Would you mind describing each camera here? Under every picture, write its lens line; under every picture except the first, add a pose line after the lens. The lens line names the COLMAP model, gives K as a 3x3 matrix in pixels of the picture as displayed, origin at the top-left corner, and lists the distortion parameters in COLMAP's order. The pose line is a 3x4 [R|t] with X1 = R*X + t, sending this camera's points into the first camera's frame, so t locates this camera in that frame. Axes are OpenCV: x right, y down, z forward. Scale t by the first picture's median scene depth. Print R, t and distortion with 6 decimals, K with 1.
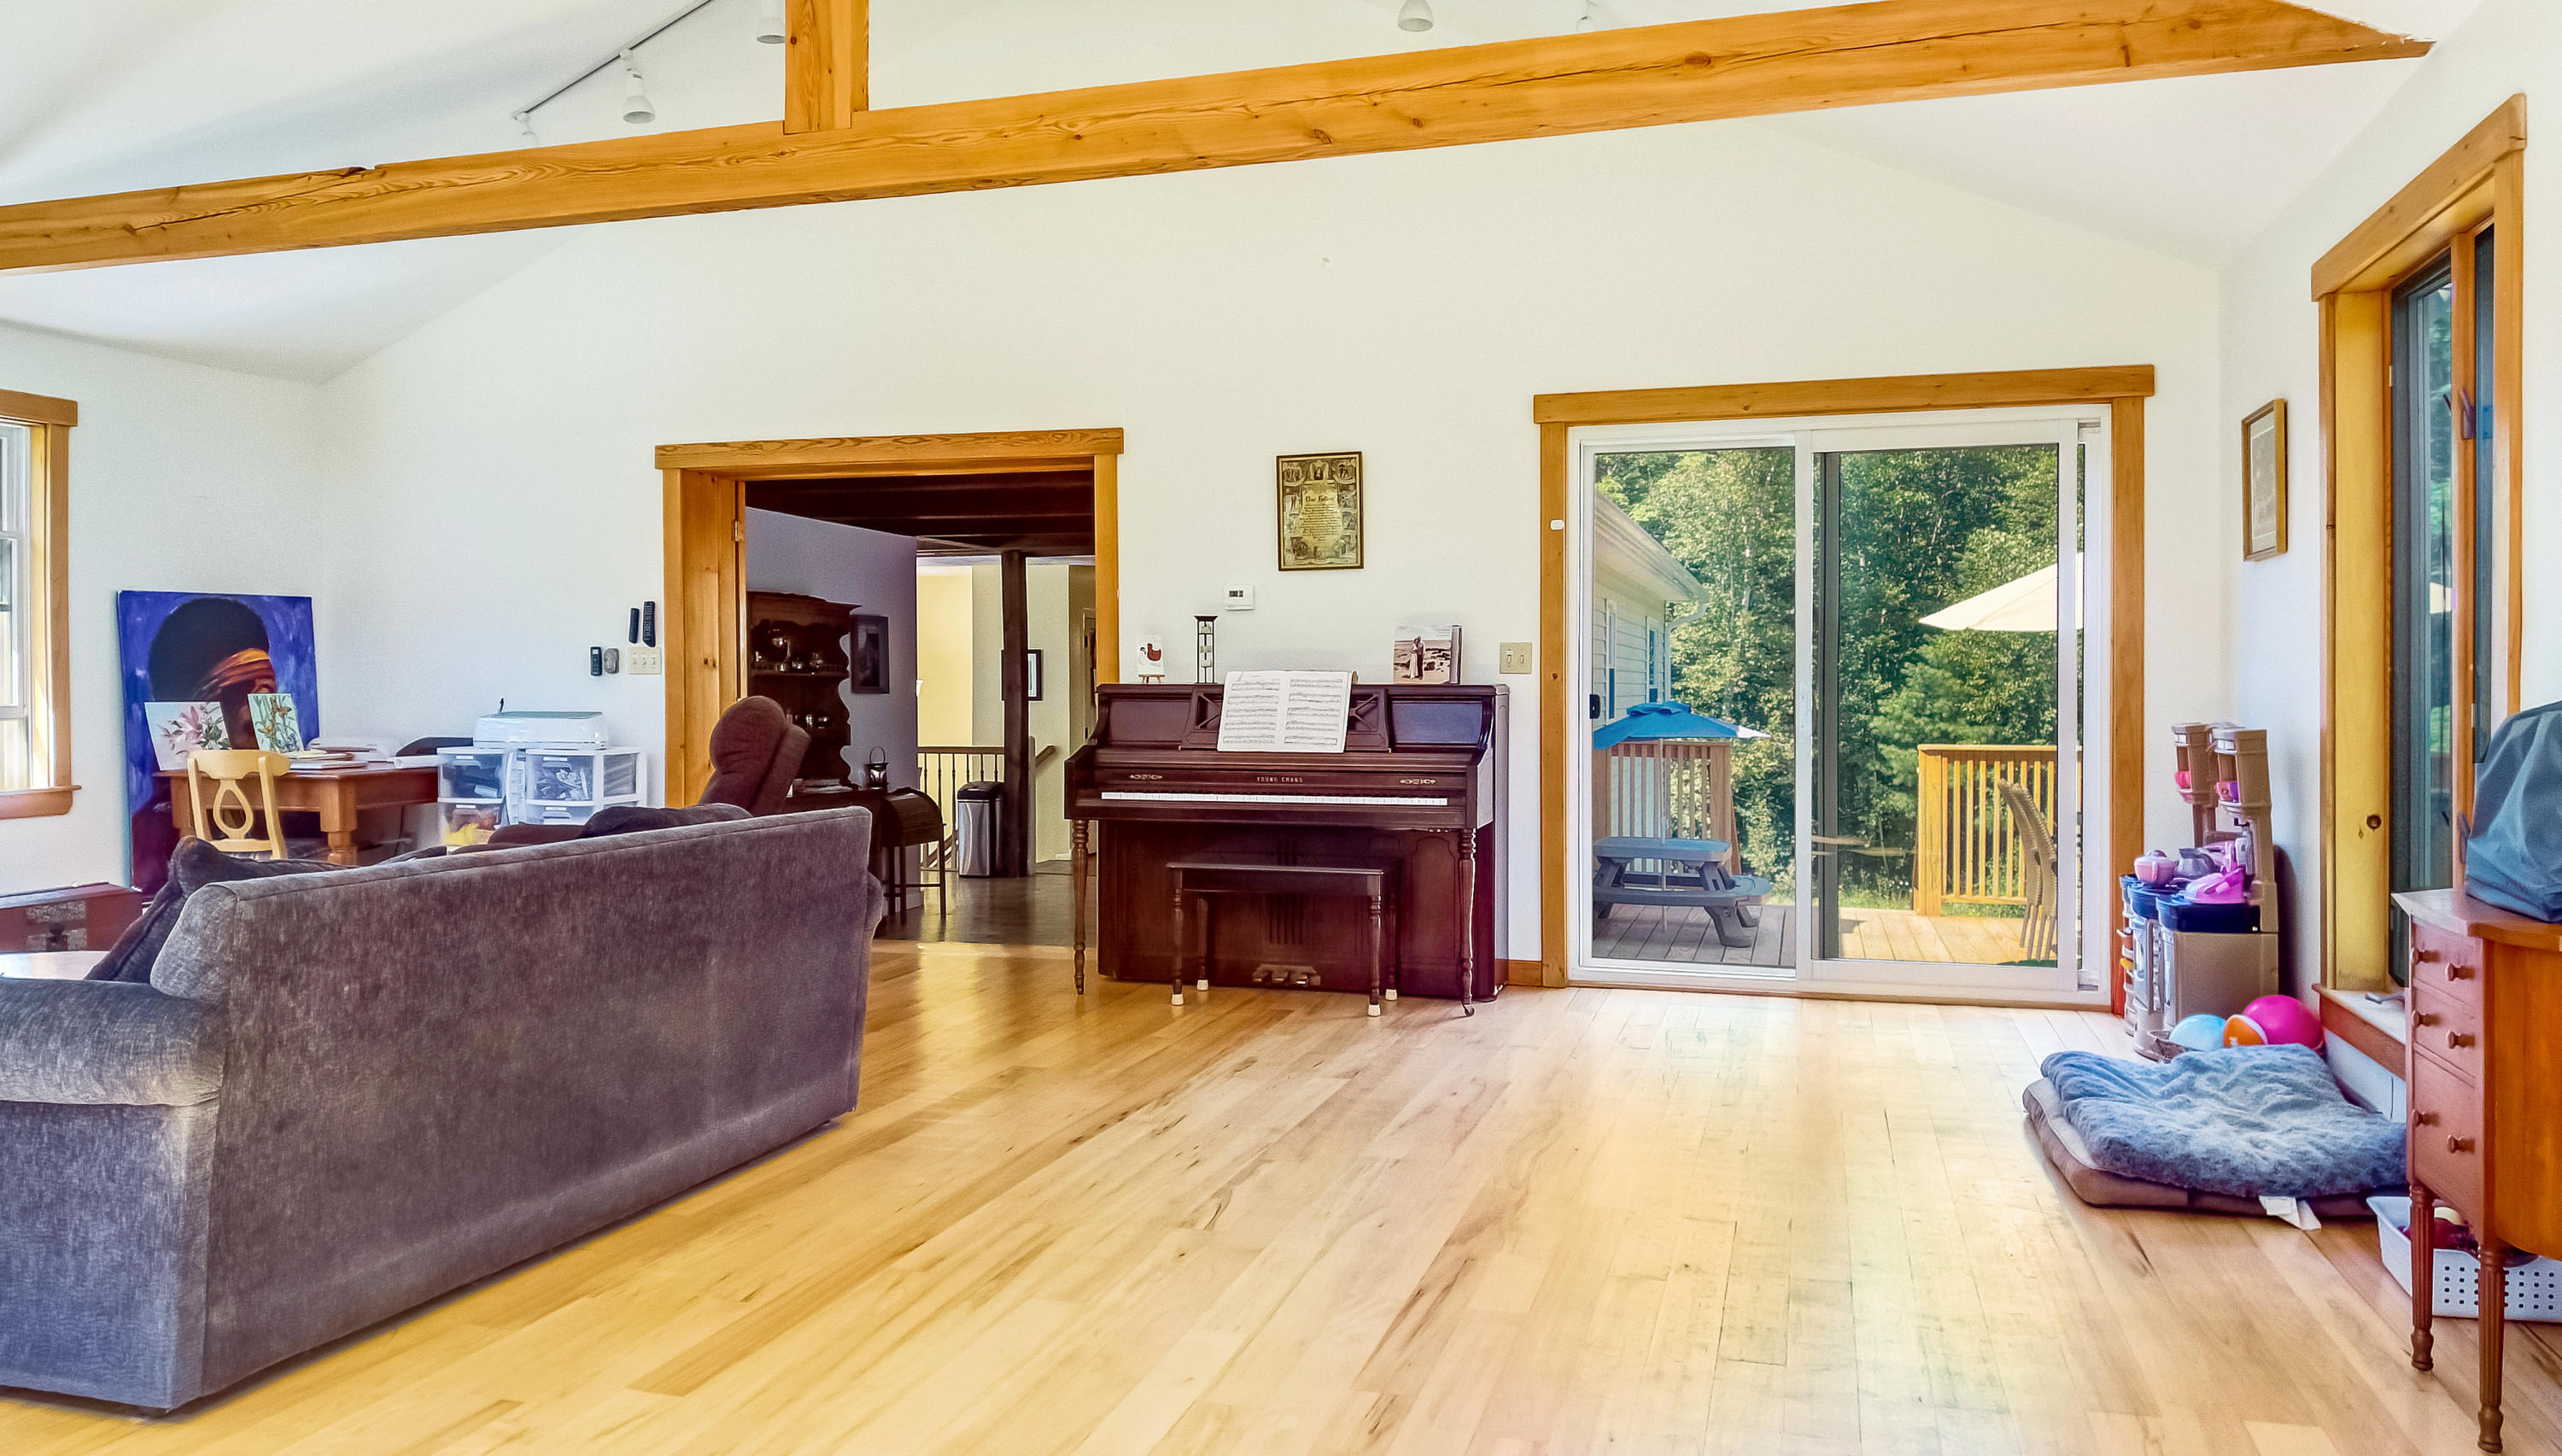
lens RADIAL K [[1808.2, 0, 1238.9], [0, 1808.2, 729.2], [0, 0, 1]] dist [0.042213, -0.085704]
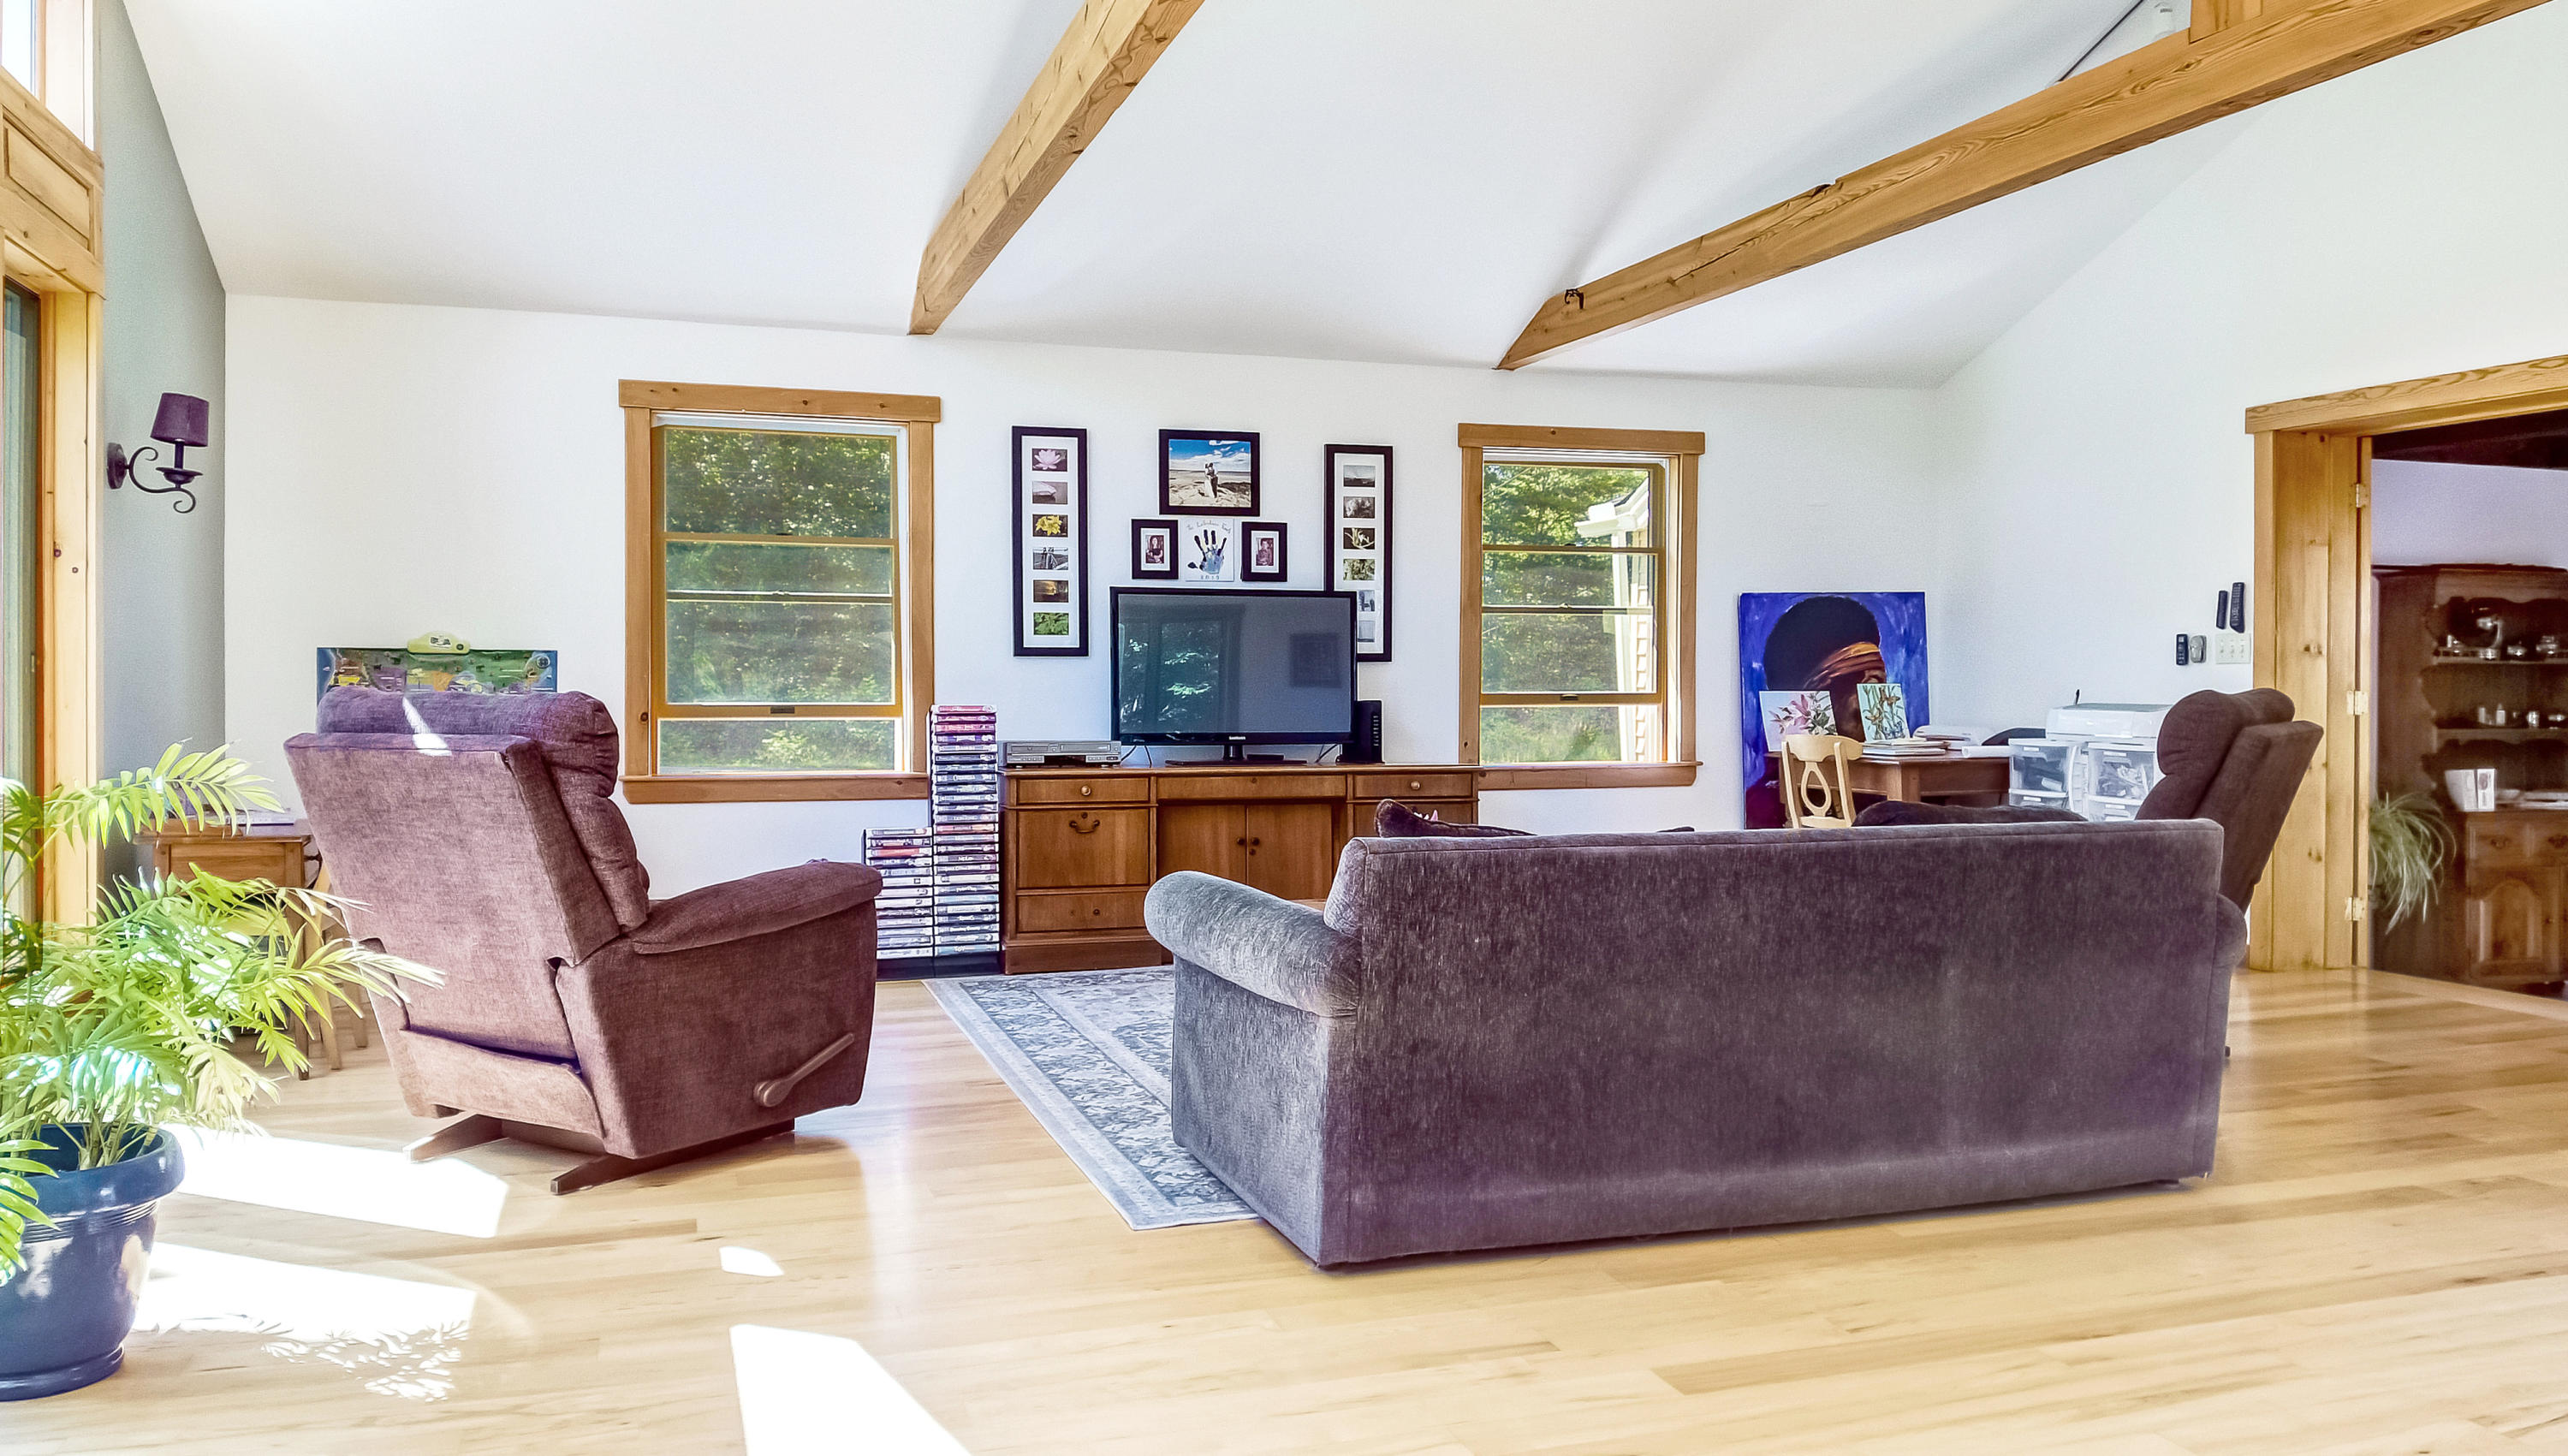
lens RADIAL K [[1796.7, 0, 1230.3], [0, 1796.7, 708.6], [0, 0, 1]] dist [0.054229, -0.077110]
pose [[0.574799, 0.015269, -0.818152, 0.236655], [-0.020317, 0.999784, 0.004384, -0.003530], [0.818042, 0.014102, 0.574985, 0.151327]]
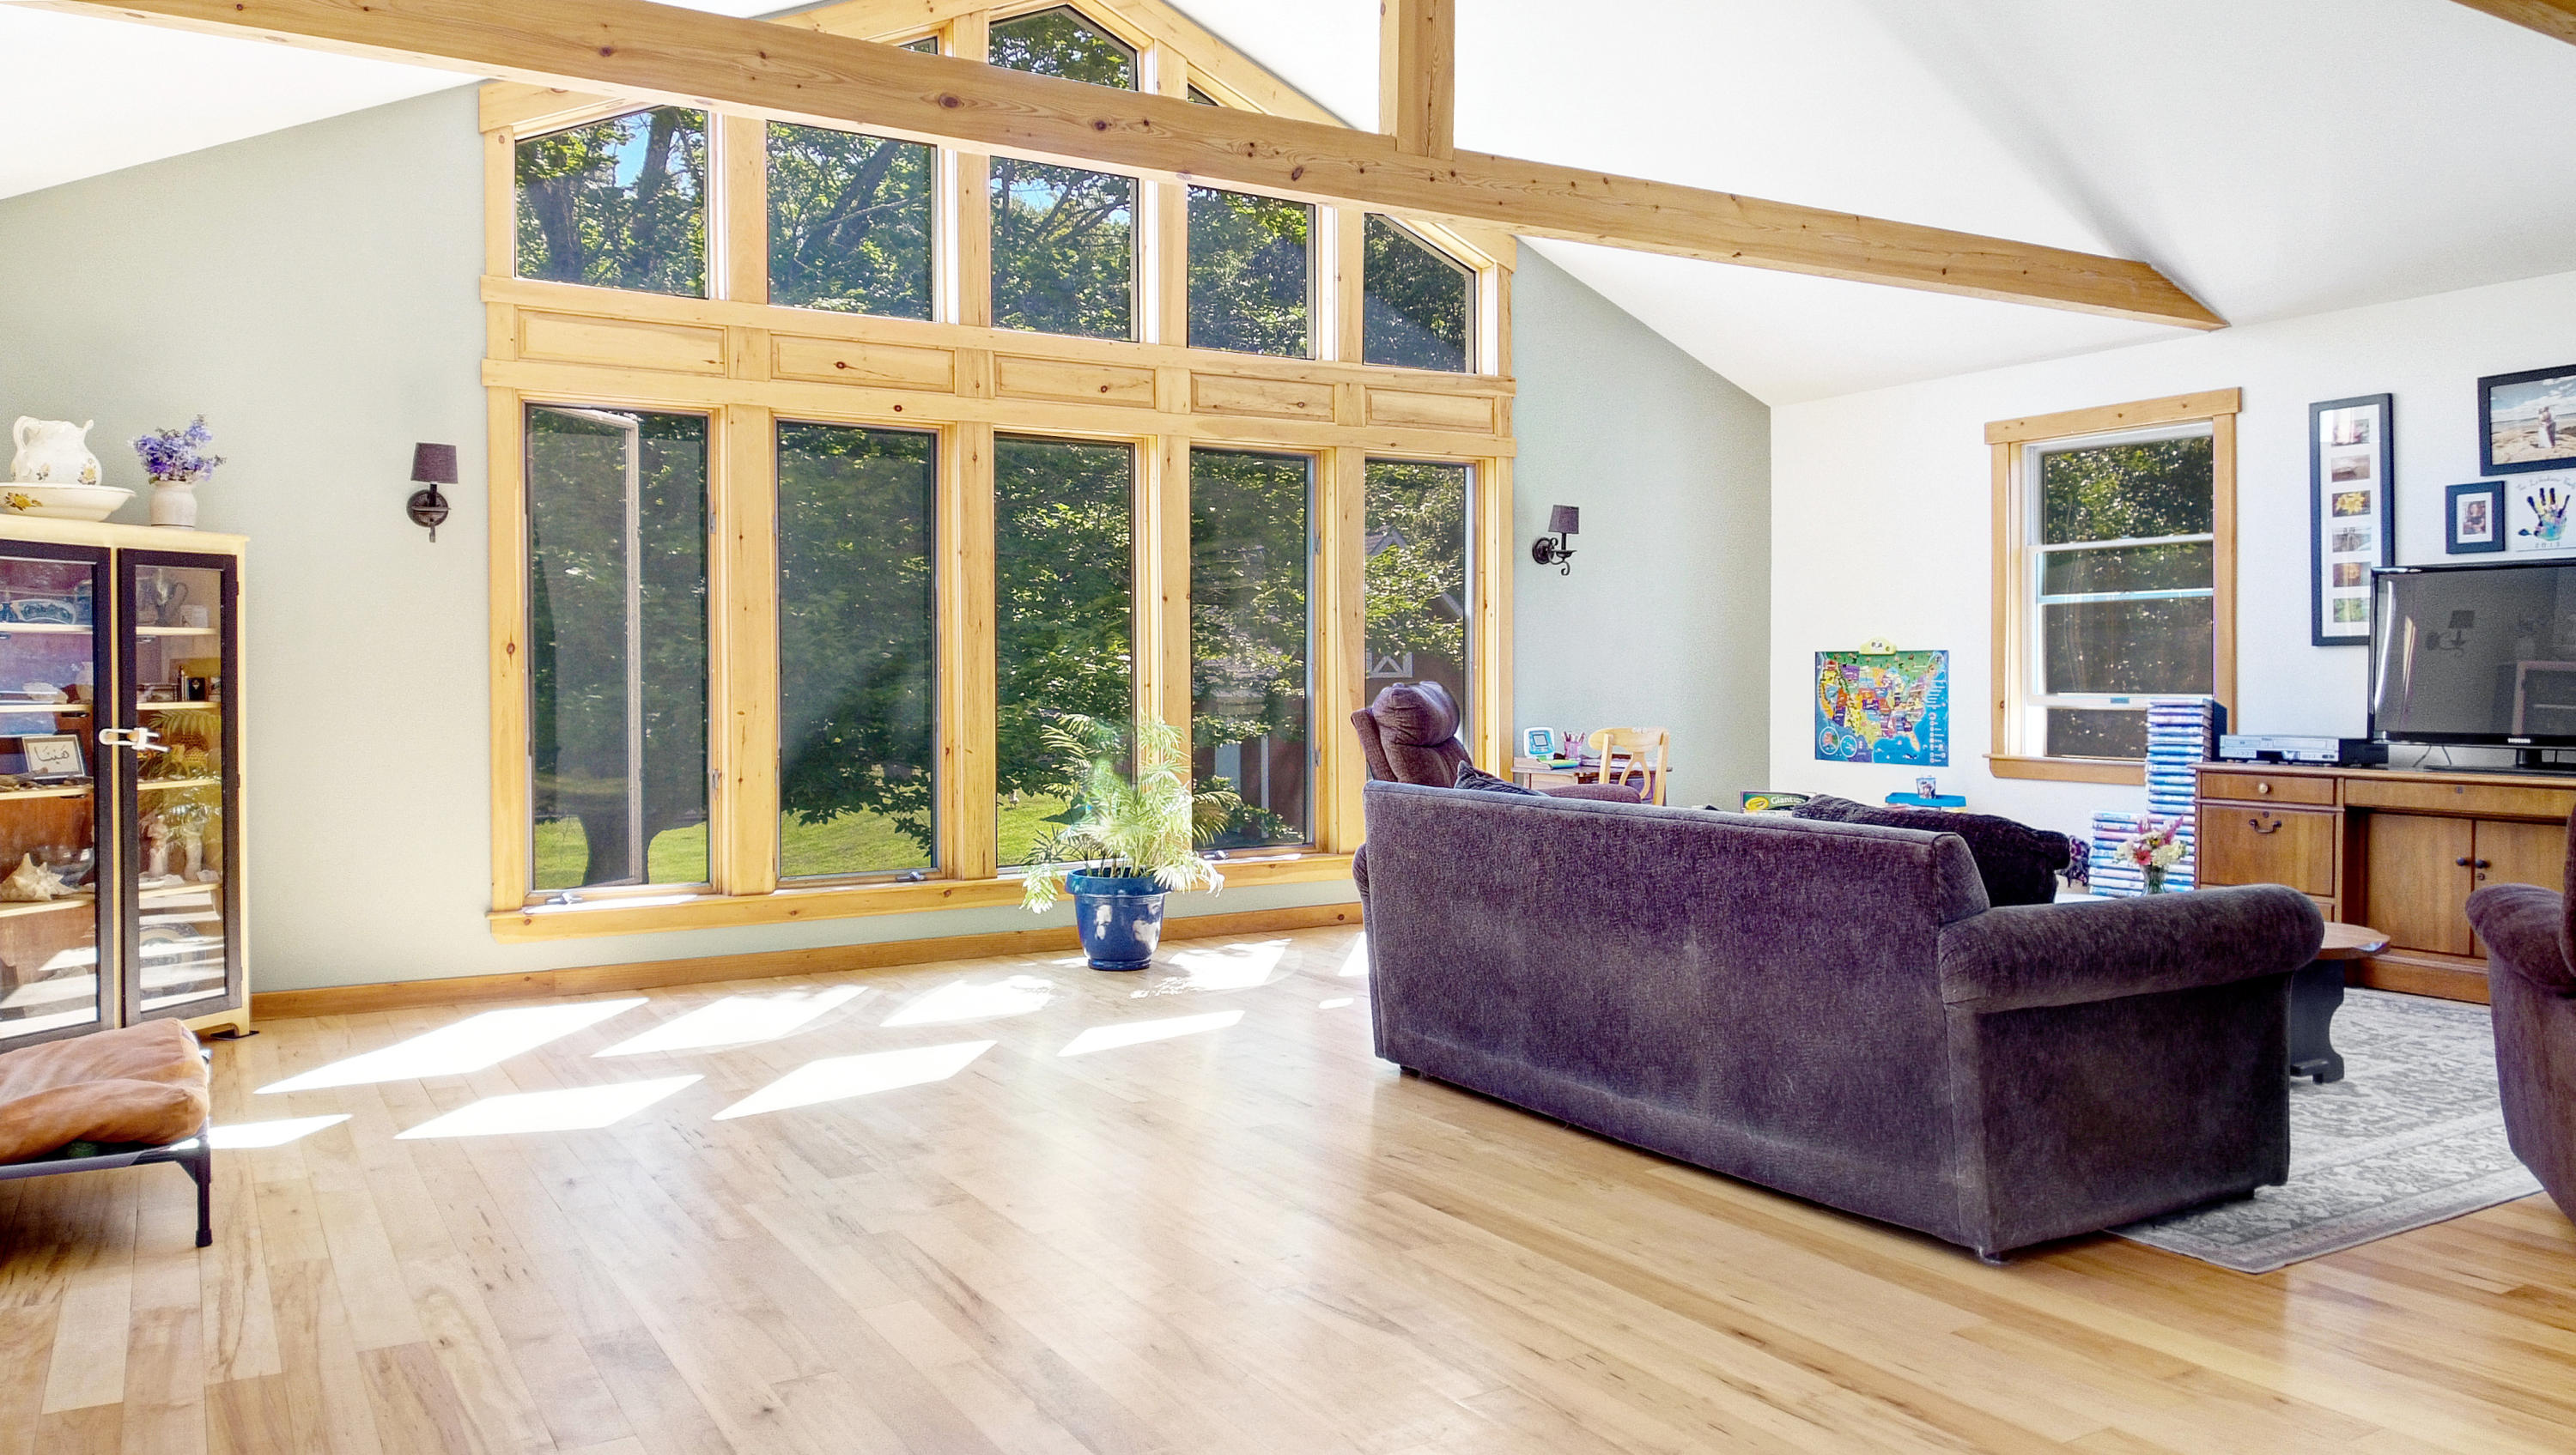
lens RADIAL K [[1851.1, 0, 1287.9], [0, 1851.1, 678.1], [0, 0, 1]] dist [0.039907, -0.103421]
pose [[-0.670132, 0.004751, -0.742226, 0.569167], [-0.010865, 0.999810, 0.016210, -0.030138], [0.742162, 0.018927, -0.669953, 1.403725]]
